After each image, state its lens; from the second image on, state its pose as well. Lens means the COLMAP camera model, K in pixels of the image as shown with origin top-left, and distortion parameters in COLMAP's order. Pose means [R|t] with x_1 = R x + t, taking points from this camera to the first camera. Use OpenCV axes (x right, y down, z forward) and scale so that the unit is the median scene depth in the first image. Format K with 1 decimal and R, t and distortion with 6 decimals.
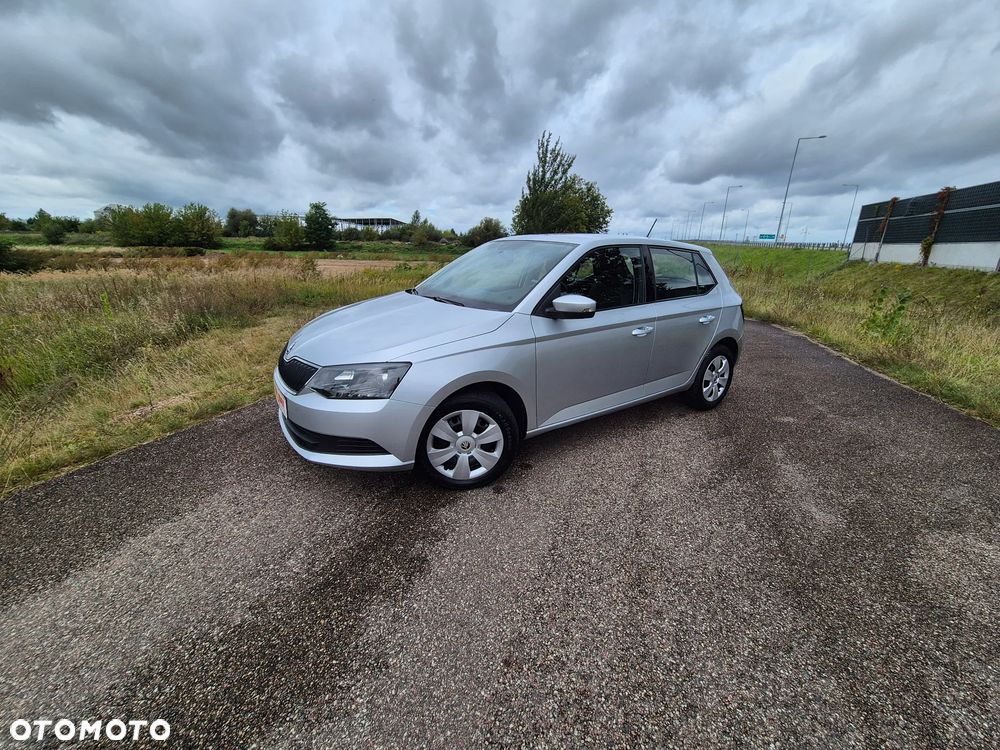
lens RADIAL K [[425.8, 0, 508.2], [0, 425.8, 376.4], [0, 0, 1]] dist [-0.000134, 0.000417]
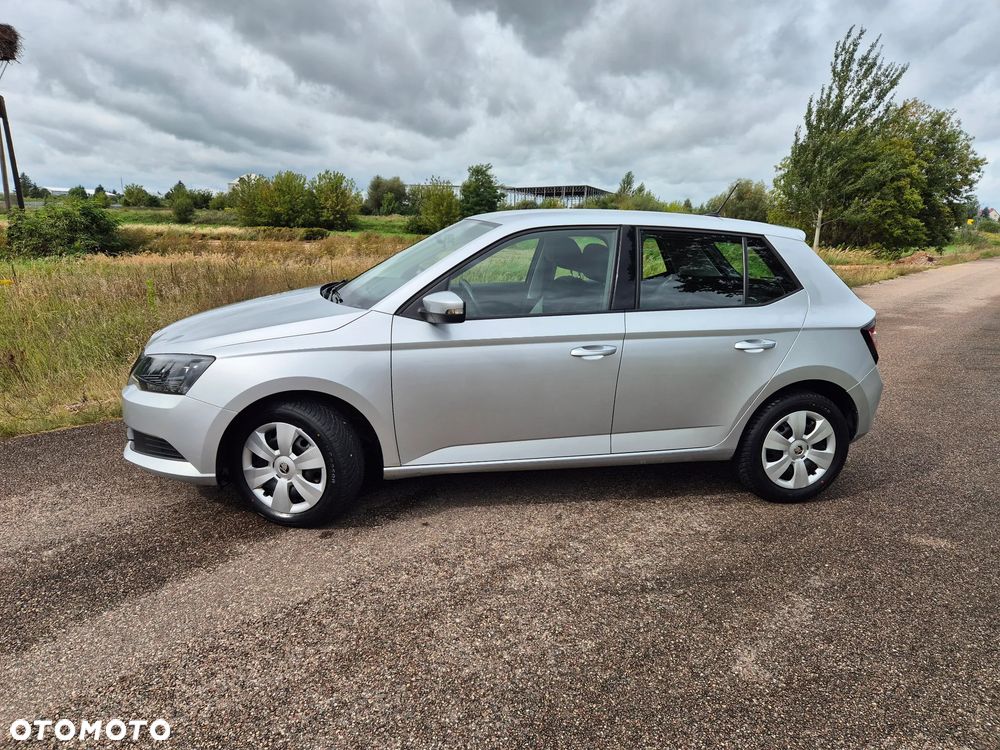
lens RADIAL K [[710.5, 0, 500.0], [0, 710.5, 375.0], [0, 0, 1]] dist [0.093687, -0.091143]
pose [[0.917802, 0.082818, -0.388304, 0.474125], [-0.119133, 0.990383, -0.070353, 0.020956], [0.378743, 0.110830, 0.918842, -0.064963]]
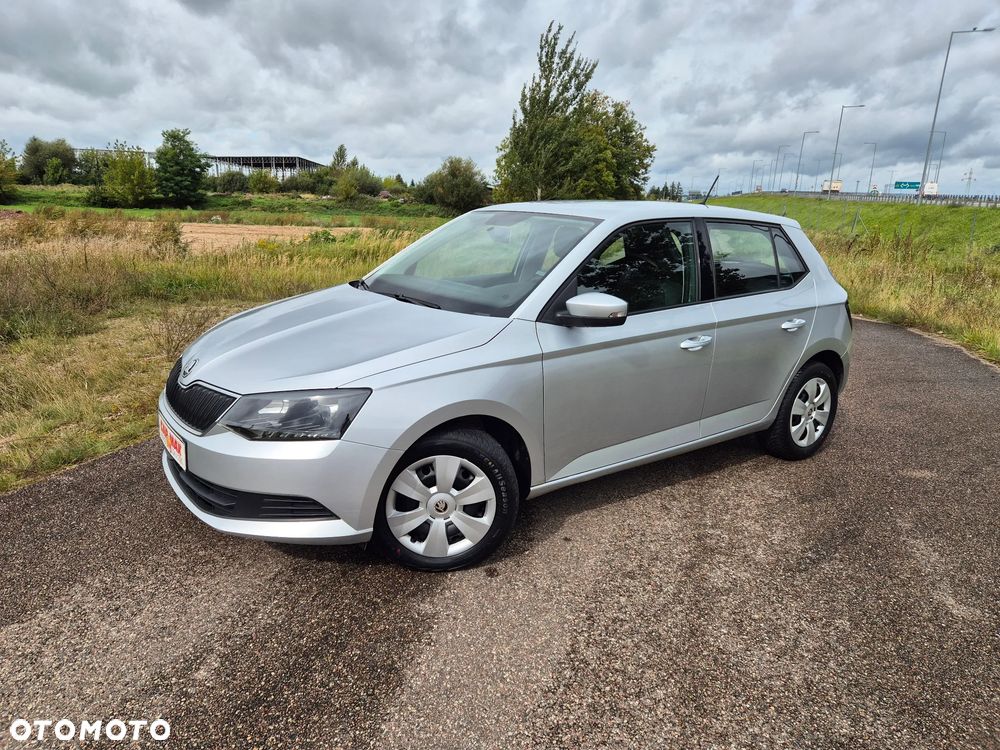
lens RADIAL K [[697.1, 0, 500.0], [0, 697.1, 375.0], [0, 0, 1]] dist [0.084564, -0.077548]
pose [[0.999846, -0.002642, 0.017337, -0.017628], [0.003575, 0.998534, -0.054009, 0.004864], [-0.017169, 0.054062, 0.998390, -0.097903]]
